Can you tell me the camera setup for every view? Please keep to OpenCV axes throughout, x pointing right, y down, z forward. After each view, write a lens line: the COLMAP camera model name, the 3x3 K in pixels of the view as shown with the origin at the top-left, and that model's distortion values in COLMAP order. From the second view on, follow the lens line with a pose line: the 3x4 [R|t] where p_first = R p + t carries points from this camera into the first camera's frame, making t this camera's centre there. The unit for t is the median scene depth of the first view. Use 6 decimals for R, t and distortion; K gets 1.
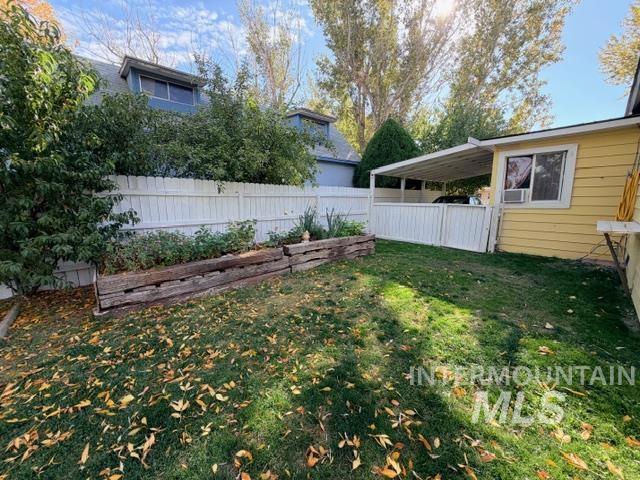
lens RADIAL K [[258.7, 0, 320.0], [0, 258.7, 240.0], [0, 0, 1]] dist [0.000936, -0.000161]
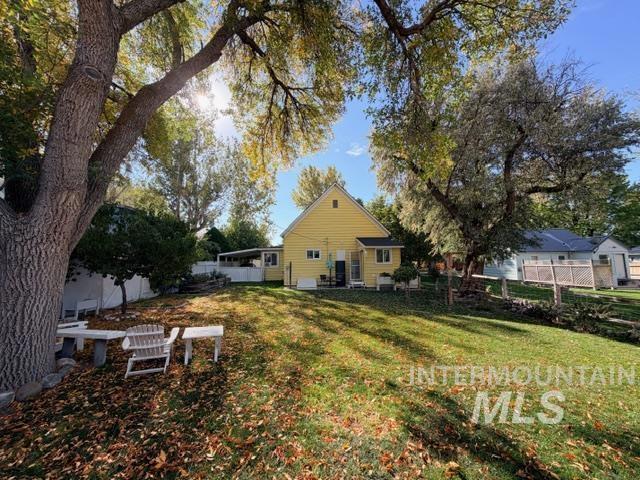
lens RADIAL K [[258.7, 0, 320.0], [0, 258.7, 240.0], [0, 0, 1]] dist [0.000936, -0.000161]
pose [[0.652971, 0.057342, 0.755209, -1.112303], [0.136759, 0.971813, -0.192033, 0.218604], [-0.744933, 0.228674, 0.626724, -1.383154]]
